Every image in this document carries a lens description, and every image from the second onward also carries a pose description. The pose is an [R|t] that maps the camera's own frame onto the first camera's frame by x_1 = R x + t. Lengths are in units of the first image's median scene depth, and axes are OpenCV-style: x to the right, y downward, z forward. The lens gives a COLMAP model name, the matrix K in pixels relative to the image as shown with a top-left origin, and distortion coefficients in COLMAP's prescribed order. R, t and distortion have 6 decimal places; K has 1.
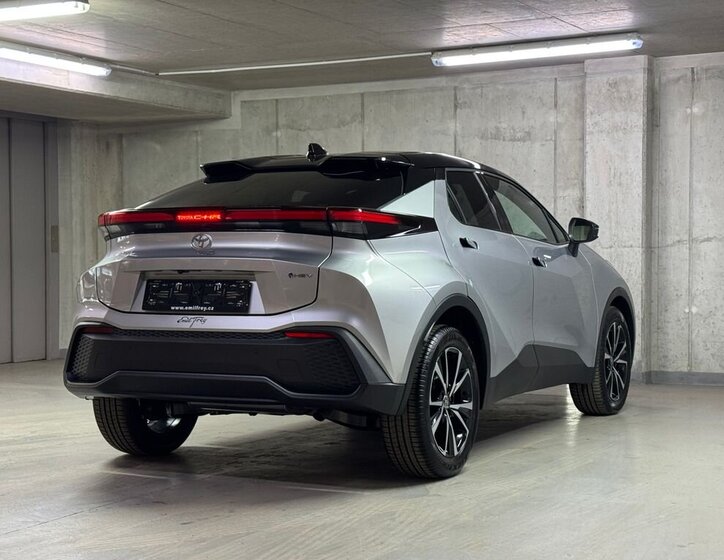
lens RADIAL K [[1302.8, 0, 362.0], [0, 1302.8, 280.0], [0, 0, 1]] dist [0.177220, -0.170722]
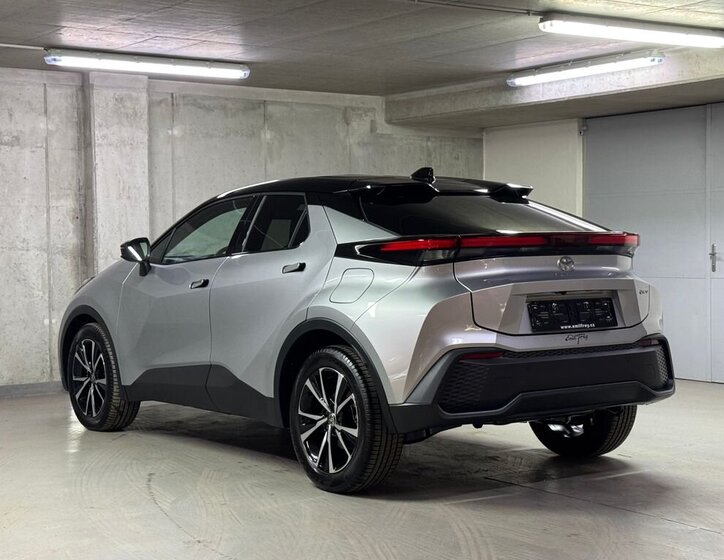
lens RADIAL K [[1302.8, 0, 362.0], [0, 1302.8, 280.0], [0, 0, 1]] dist [0.177220, -0.170722]
pose [[0.452016, -0.027929, 0.891572, -0.642865], [0.024894, 0.999515, 0.018689, -0.022556], [-0.891662, 0.013747, 0.452492, 0.368946]]
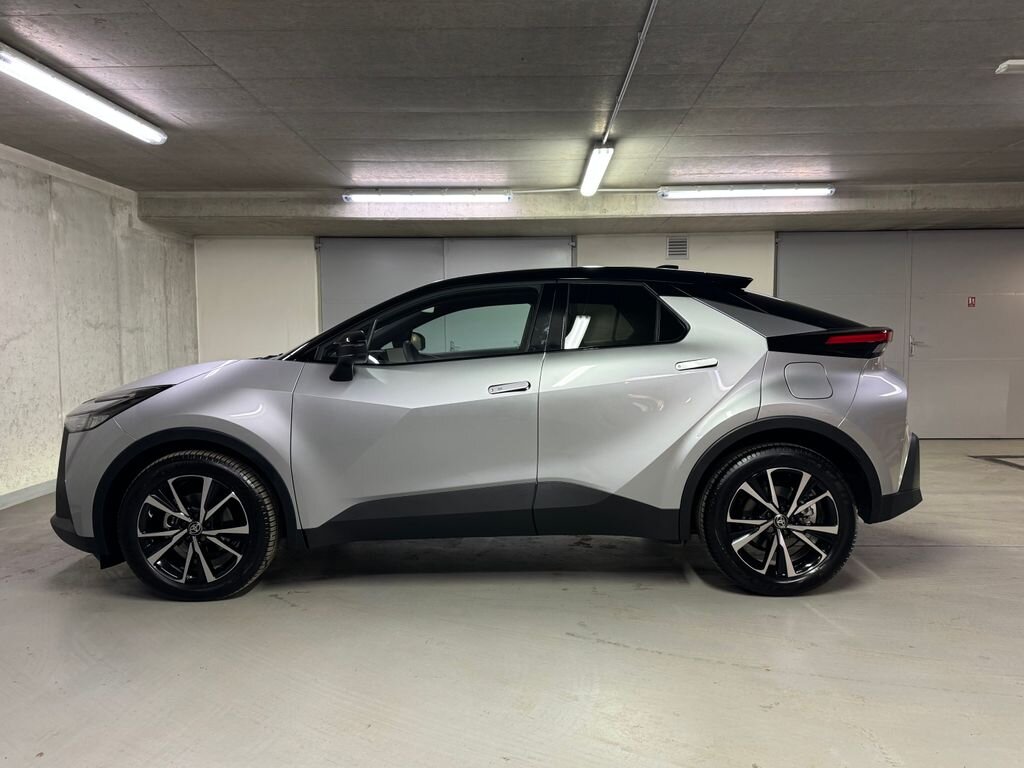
lens RADIAL K [[754.9, 0, 512.6], [0, 754.9, 389.3], [0, 0, 1]] dist [0.092008, -0.113328]
pose [[-0.455052, -0.059868, 0.888450, -0.354357], [0.025555, 0.996448, 0.080235, -0.035287], [-0.890098, 0.059216, -0.451906, 0.910522]]
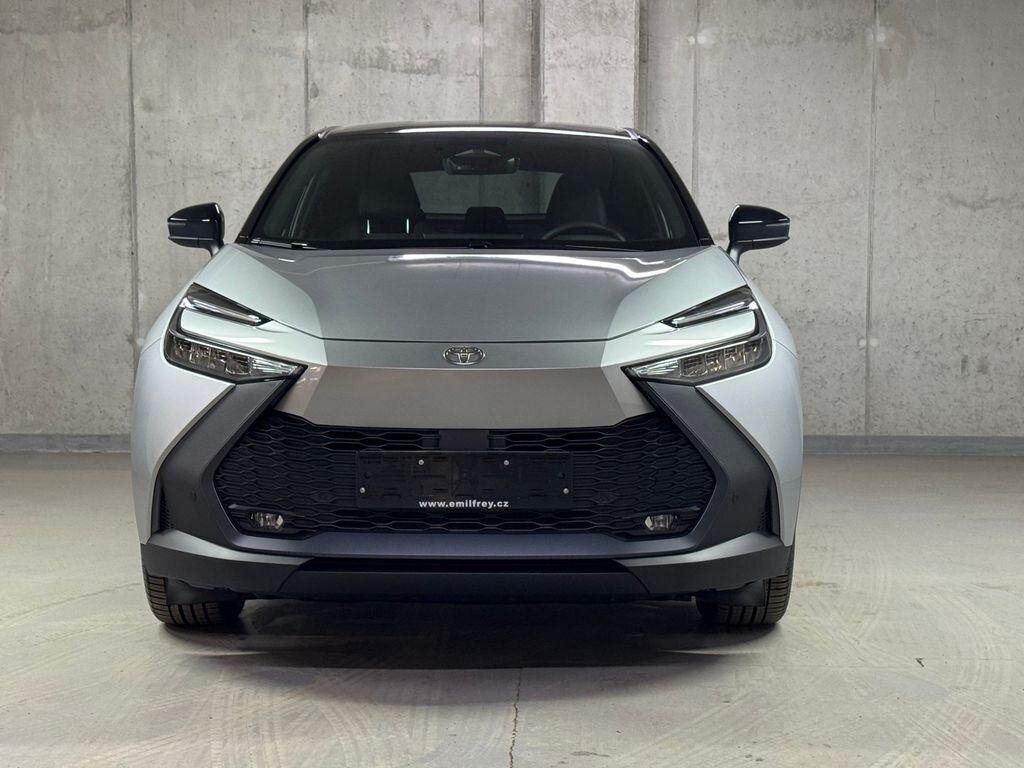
lens RADIAL K [[1930.7, 0, 519.3], [0, 1930.7, 382.8], [0, 0, 1]] dist [0.167236, -0.098515]
pose [[0.887800, -0.030562, 0.459214, -0.277395], [0.005360, 0.998412, 0.056083, -0.012353], [-0.460198, -0.047329, 0.886554, 0.170703]]
